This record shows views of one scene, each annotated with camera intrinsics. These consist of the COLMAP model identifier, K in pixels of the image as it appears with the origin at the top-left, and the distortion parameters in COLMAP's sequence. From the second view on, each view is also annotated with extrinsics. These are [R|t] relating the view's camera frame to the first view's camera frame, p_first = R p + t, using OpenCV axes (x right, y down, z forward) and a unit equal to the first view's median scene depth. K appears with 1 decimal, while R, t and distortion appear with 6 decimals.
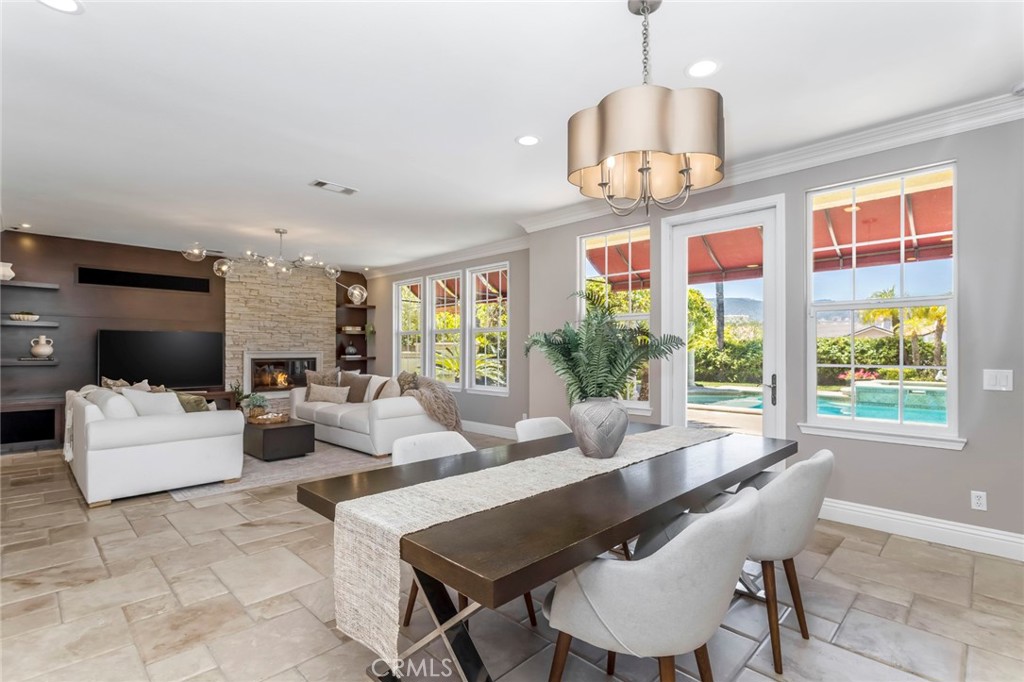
lens RADIAL K [[483.9, 0, 514.2], [0, 483.9, 345.6], [0, 0, 1]] dist [0.000969, 0.000494]
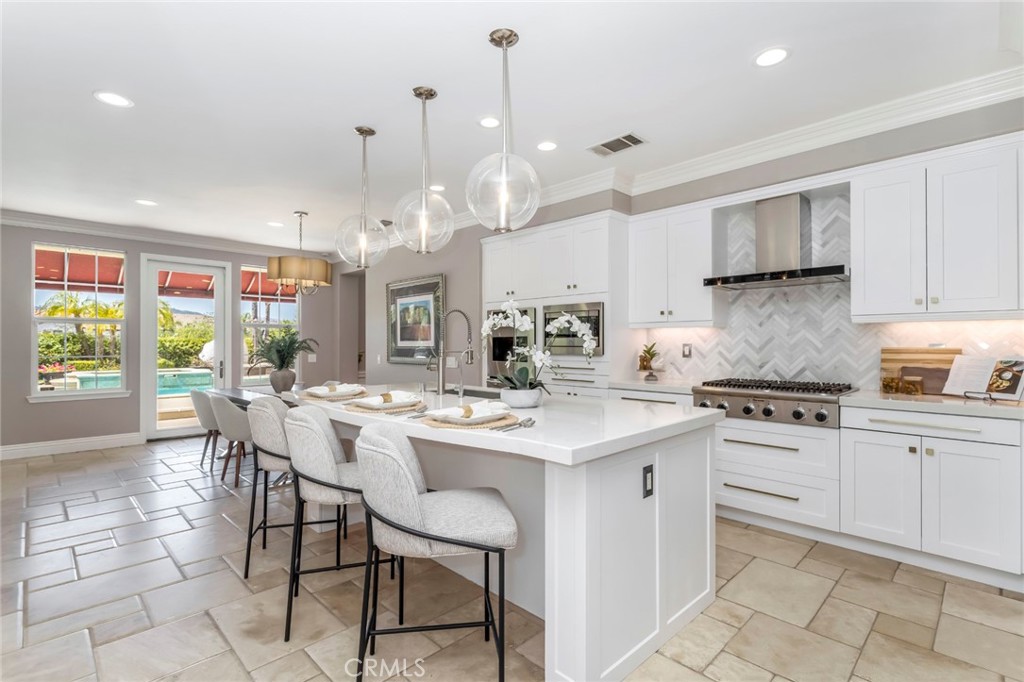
lens RADIAL K [[482.8, 0, 512.7], [0, 482.8, 342.5], [0, 0, 1]] dist [-0.001613, 0.000572]
pose [[0.010024, 0.001611, 0.999948, -0.616436], [-0.008885, 0.999959, -0.001522, -0.007752], [-0.999910, -0.008869, 0.010038, -0.043740]]
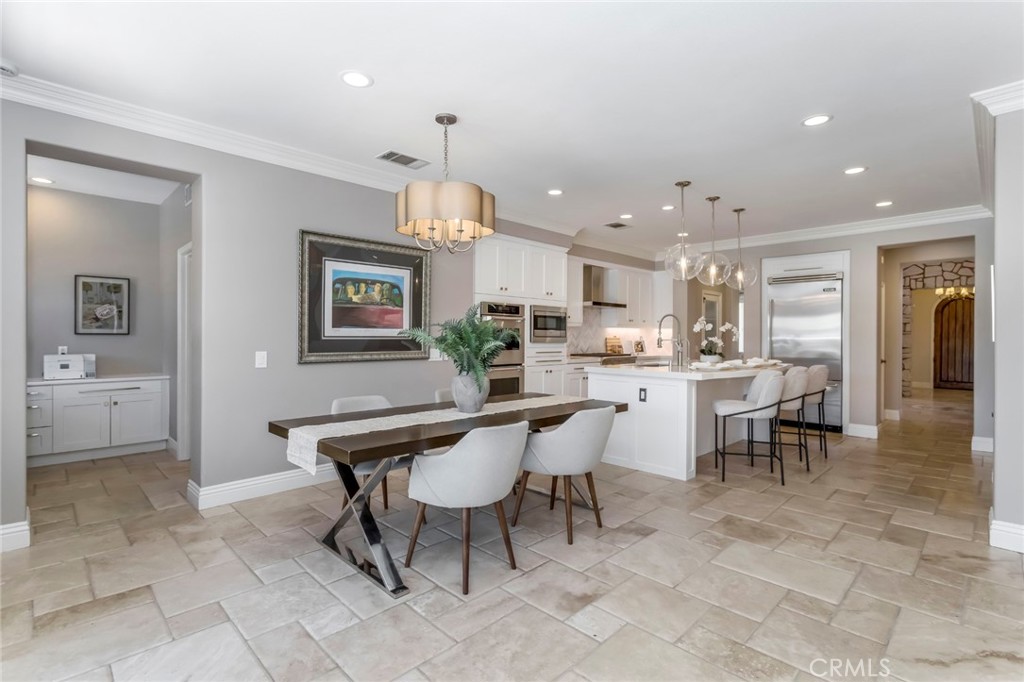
lens RADIAL K [[483.8, 0, 514.6], [0, 483.8, 339.2], [0, 0, 1]] dist [0.002589, 0.000713]
pose [[-0.999902, -0.006709, 0.012255, 0.005960], [-0.006782, 0.999960, -0.005864, 0.004820], [-0.012215, -0.005947, -0.999908, 0.693725]]
